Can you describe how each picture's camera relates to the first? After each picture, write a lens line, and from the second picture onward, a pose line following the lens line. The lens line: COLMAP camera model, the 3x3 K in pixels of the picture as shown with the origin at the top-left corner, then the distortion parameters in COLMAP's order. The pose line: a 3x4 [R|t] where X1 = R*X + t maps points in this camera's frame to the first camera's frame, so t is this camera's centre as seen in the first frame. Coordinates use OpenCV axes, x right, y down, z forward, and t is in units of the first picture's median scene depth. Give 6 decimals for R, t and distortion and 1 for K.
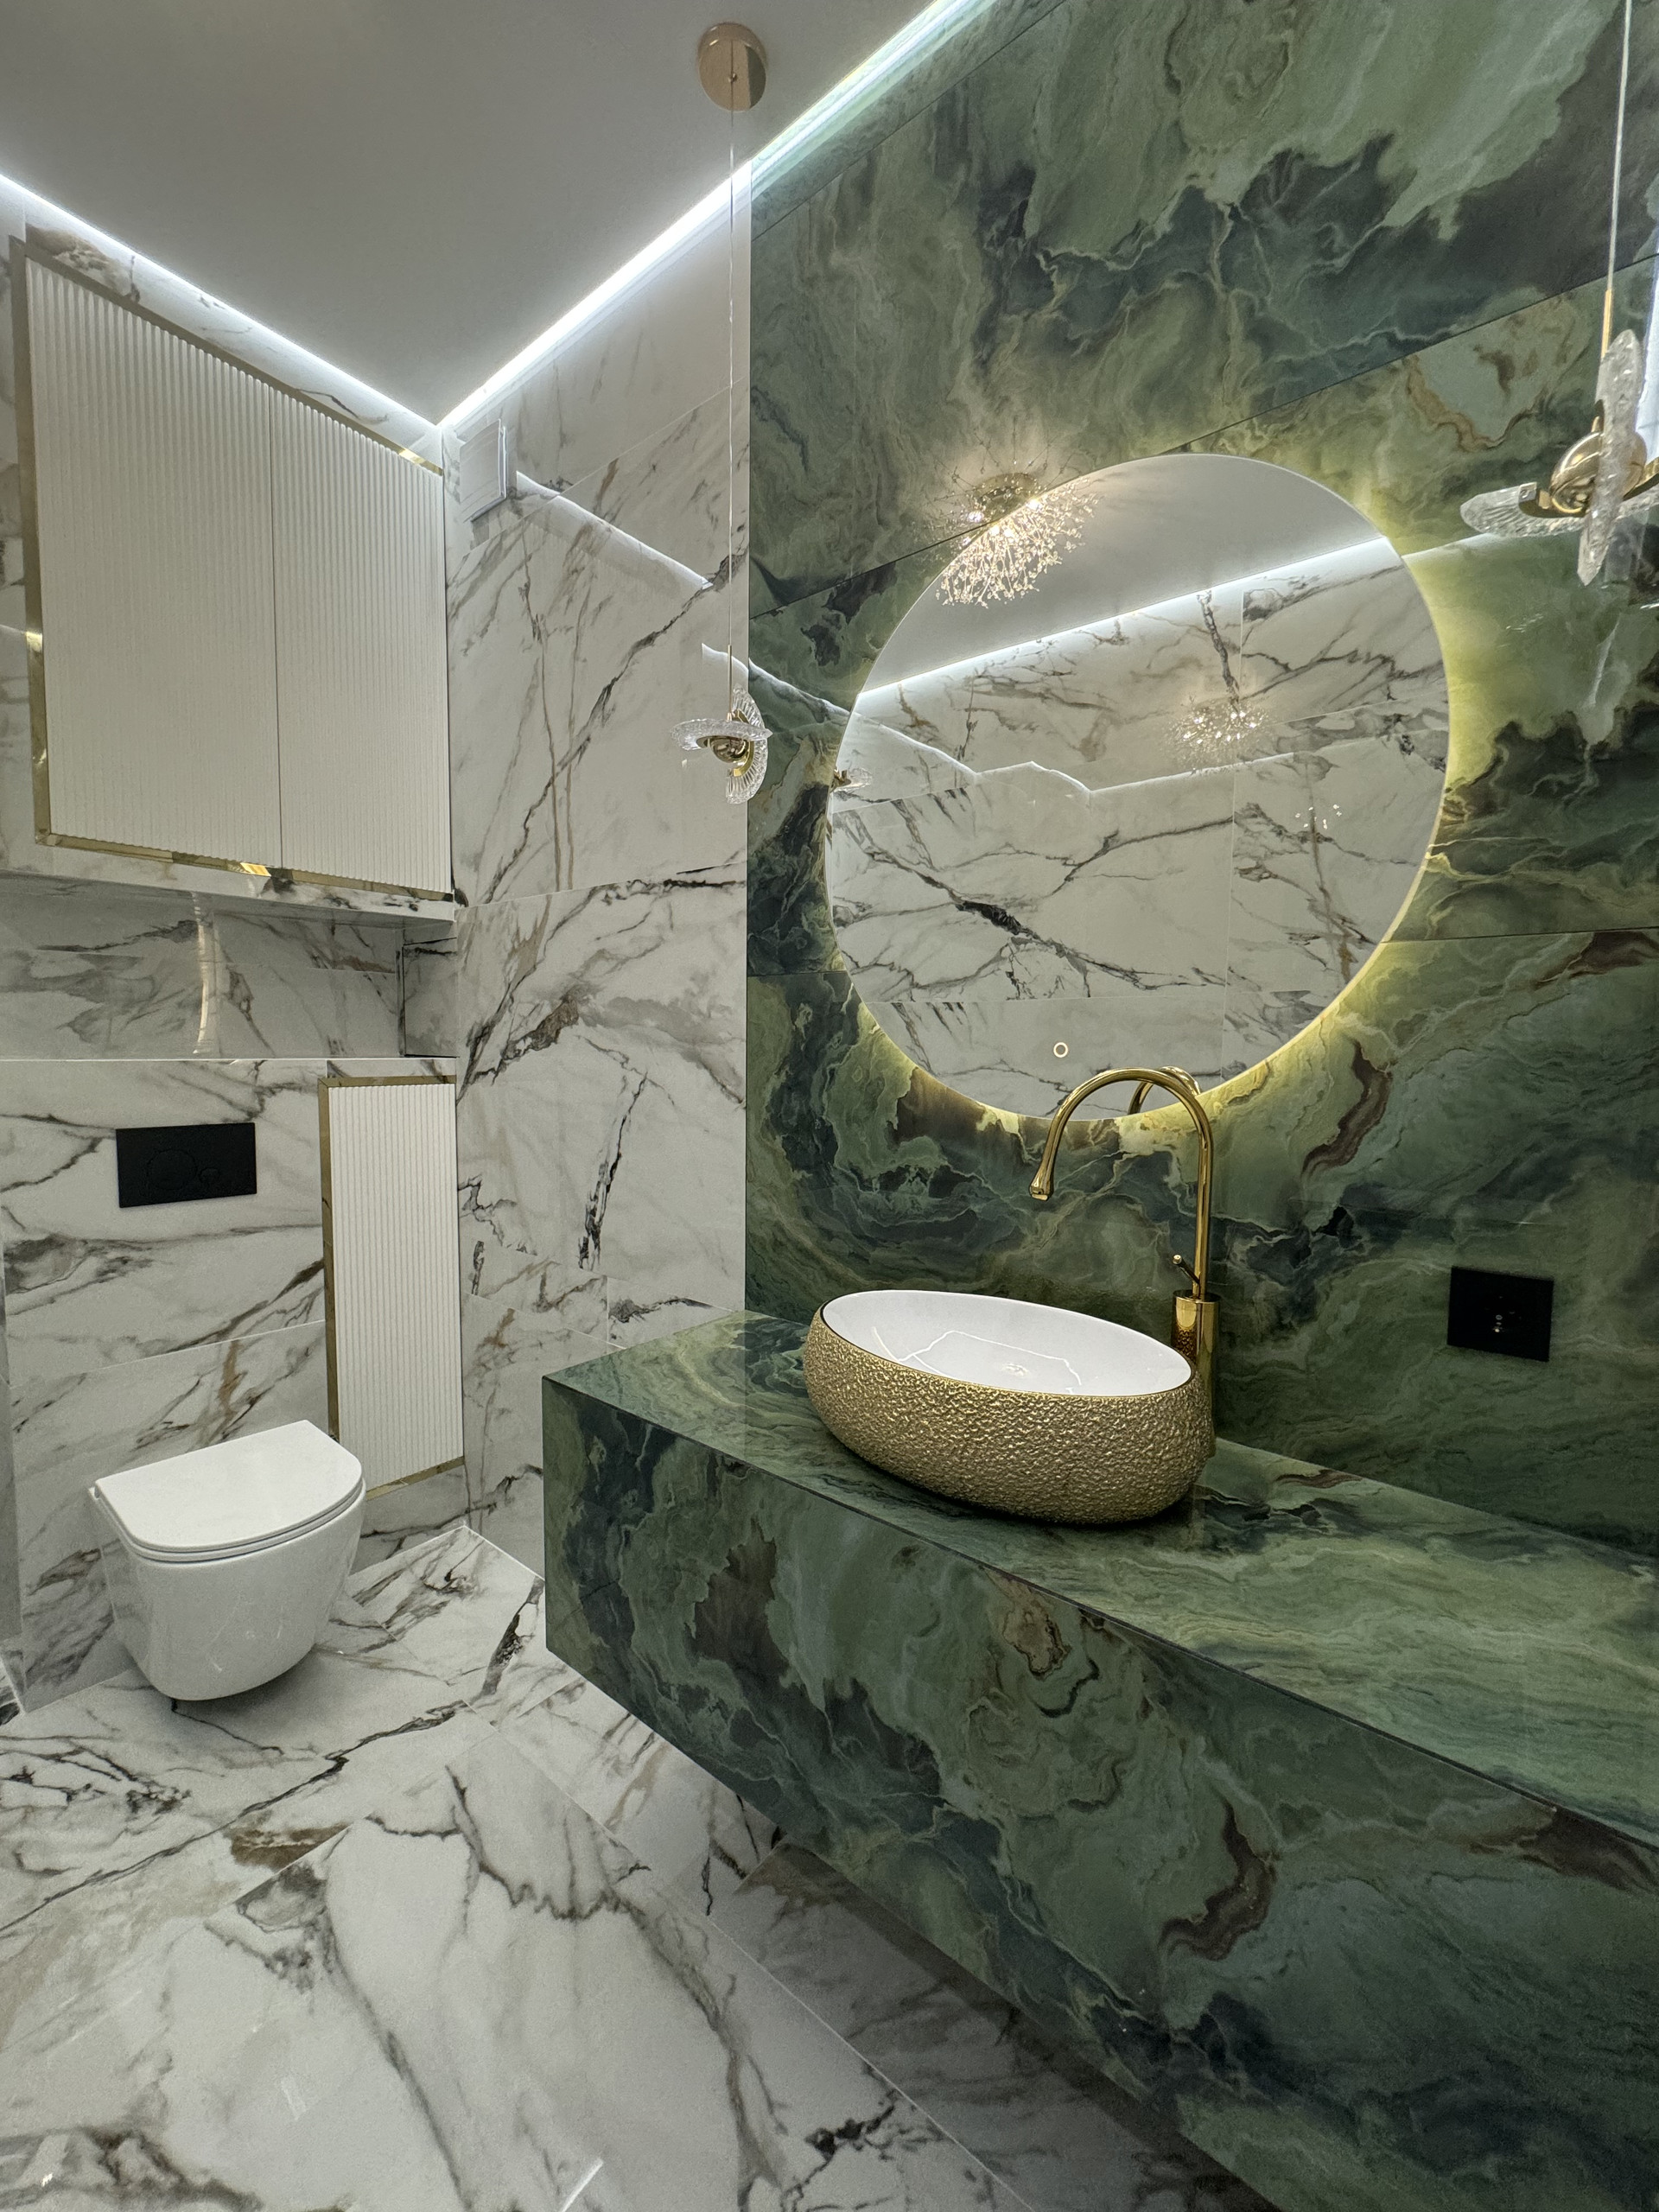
lens RADIAL K [[883.6, 0, 829.0], [0, 883.6, 1108.8], [0, 0, 1]] dist [-0.002161, 0.000394]
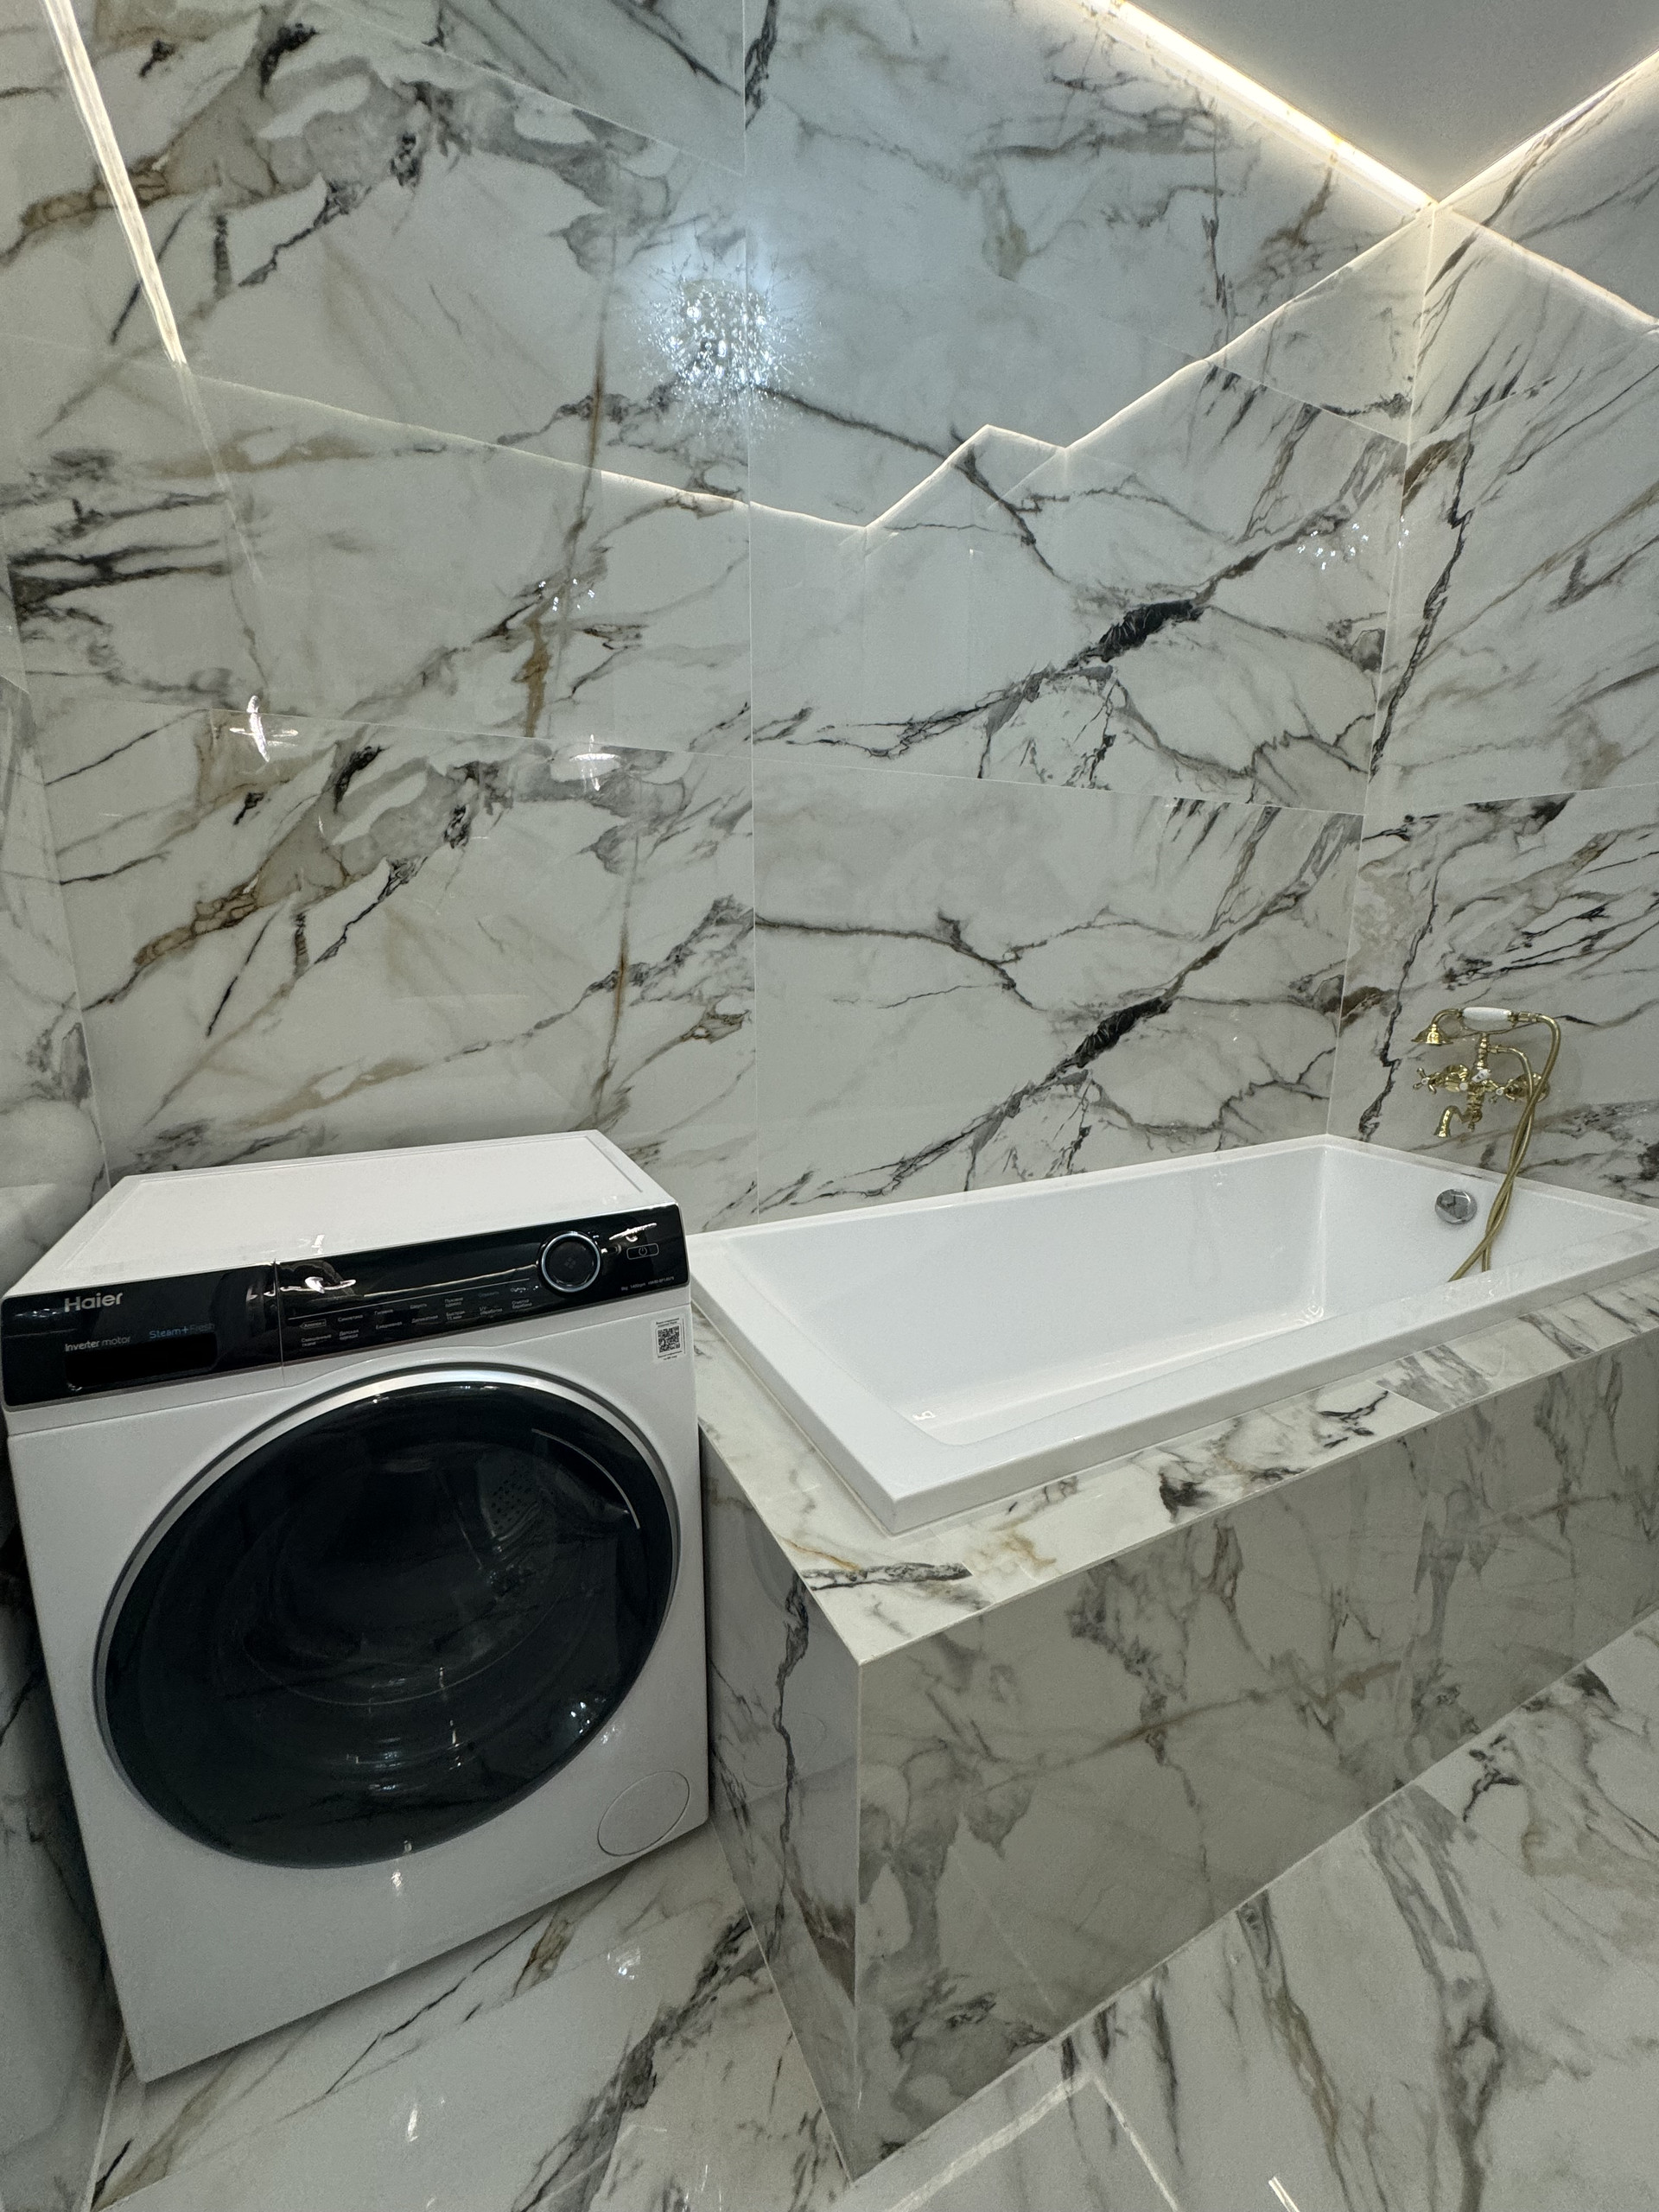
lens RADIAL K [[884.8, 0, 831.4], [0, 884.8, 1104.2], [0, 0, 1]] dist [-0.001872, -0.000073]
pose [[-0.409573, 0.169676, -0.896359, 0.105090], [-0.072185, 0.973443, 0.217252, 0.032881], [0.909417, 0.153684, -0.386447, 0.381848]]
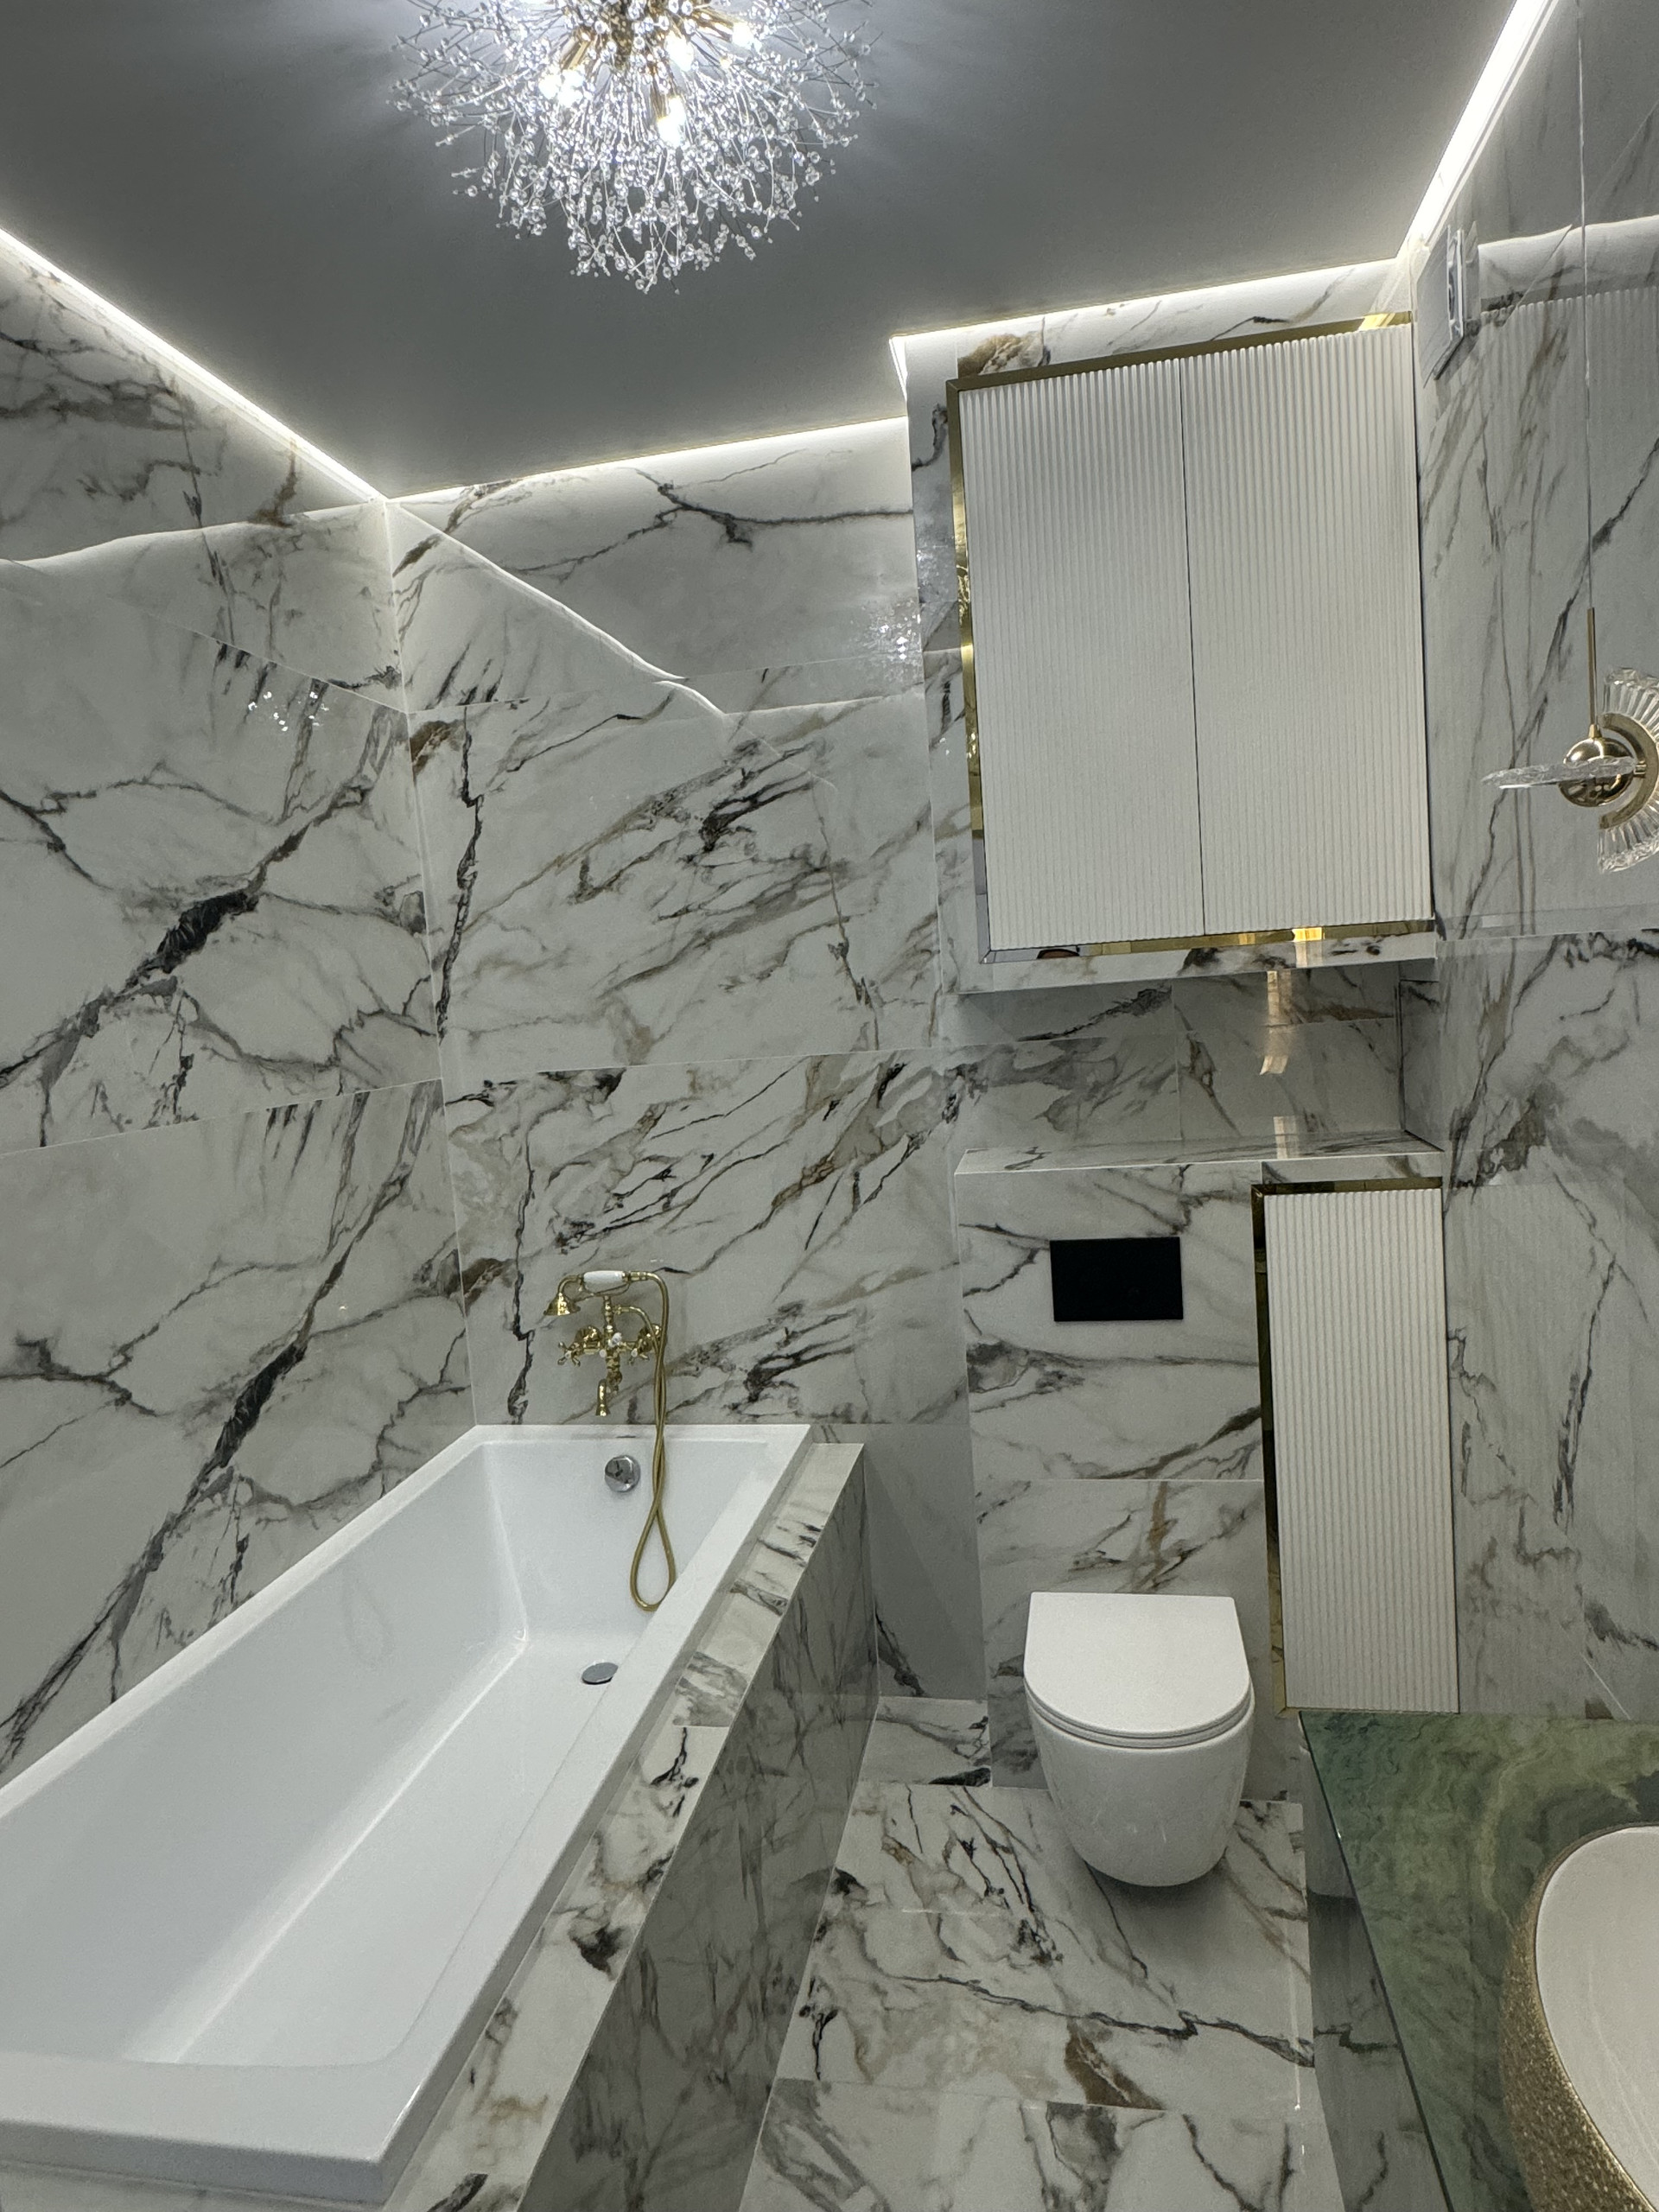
lens RADIAL K [[1297.7, 0, 831.1], [0, 1297.7, 1096.1], [0, 0, 1]] dist [-0.005243, 0.003560]
pose [[0.473422, 0.030151, -0.880320, 0.363385], [0.015088, 0.998990, 0.042329, -0.223010], [0.880707, -0.033321, 0.472489, 0.137281]]
